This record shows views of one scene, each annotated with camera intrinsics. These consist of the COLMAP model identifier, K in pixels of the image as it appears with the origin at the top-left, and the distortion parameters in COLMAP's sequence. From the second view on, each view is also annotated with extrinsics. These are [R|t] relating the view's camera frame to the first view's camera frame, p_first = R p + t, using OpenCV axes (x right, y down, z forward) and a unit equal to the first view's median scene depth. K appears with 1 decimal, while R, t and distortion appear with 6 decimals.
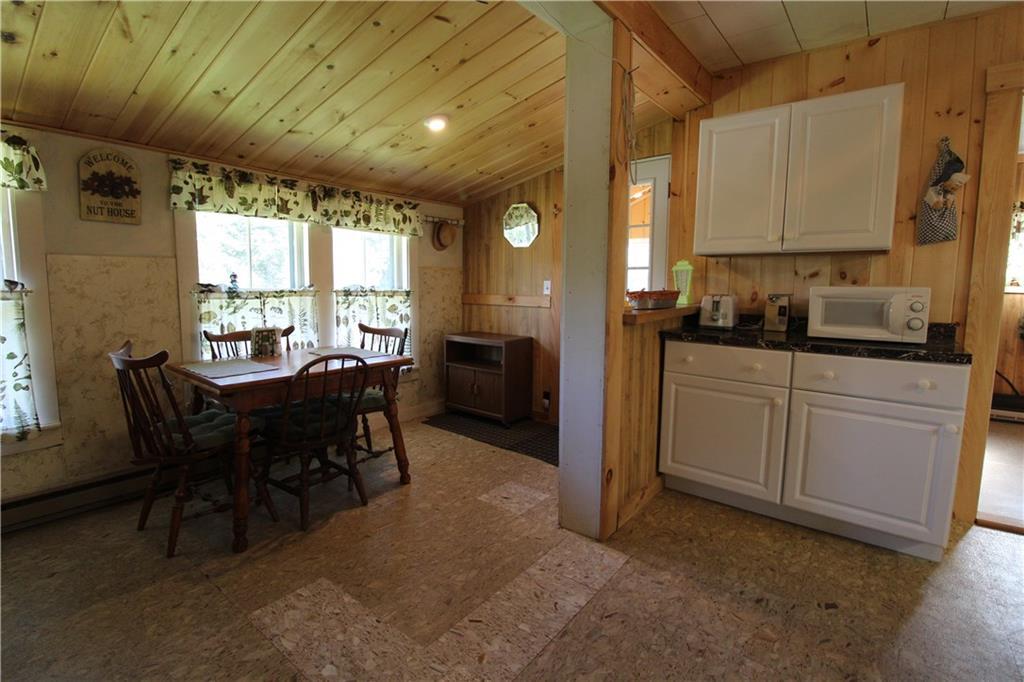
lens RADIAL K [[476.1, 0, 508.1], [0, 476.1, 332.7], [0, 0, 1]] dist [-0.015558, -0.003823]
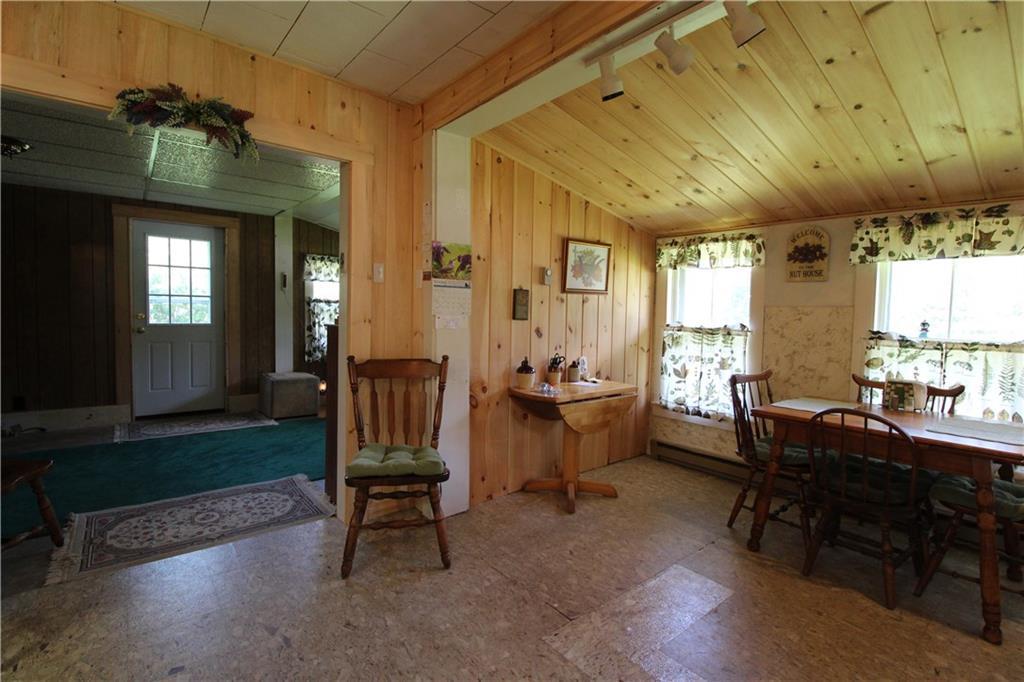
lens RADIAL K [[476.1, 0, 513.5], [0, 476.1, 333.9], [0, 0, 1]] dist [-0.015558, -0.003823]
pose [[-0.215648, 0.029145, -0.976036, 0.565998], [-0.127613, 0.990141, 0.057761, -0.057700], [0.968096, 0.137011, -0.209803, 0.466086]]
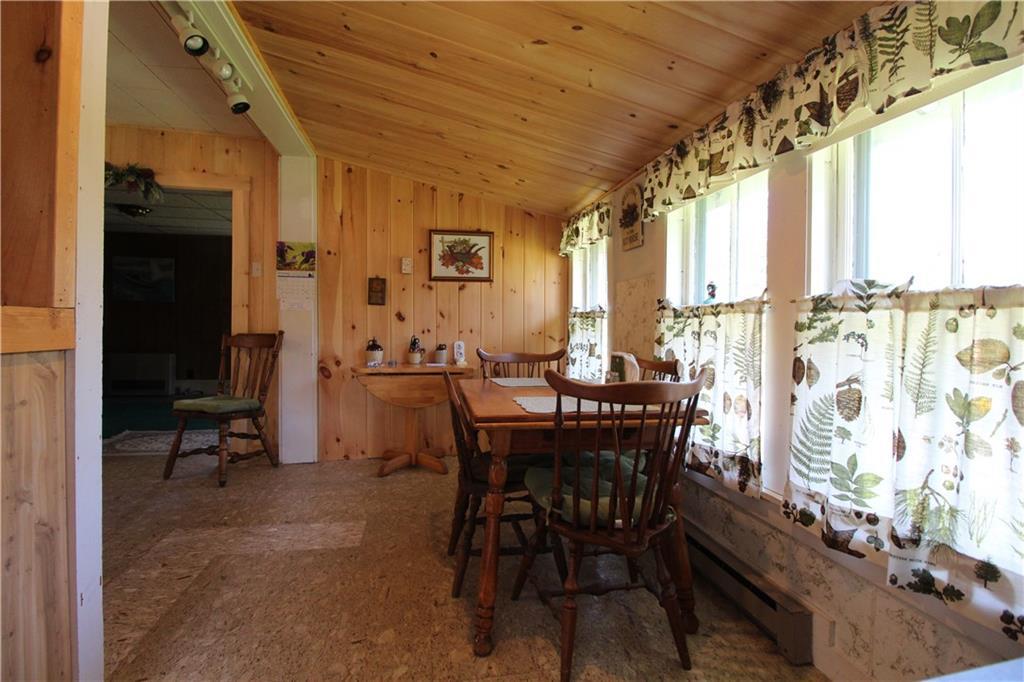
lens RADIAL K [[476.1, 0, 507.5], [0, 476.1, 333.8], [0, 0, 1]] dist [-0.015558, -0.003823]
pose [[-0.653167, -0.010911, -0.757135, 0.178220], [-0.100610, 0.992281, 0.072494, -0.079949], [0.750500, 0.123526, -0.649223, 1.405834]]
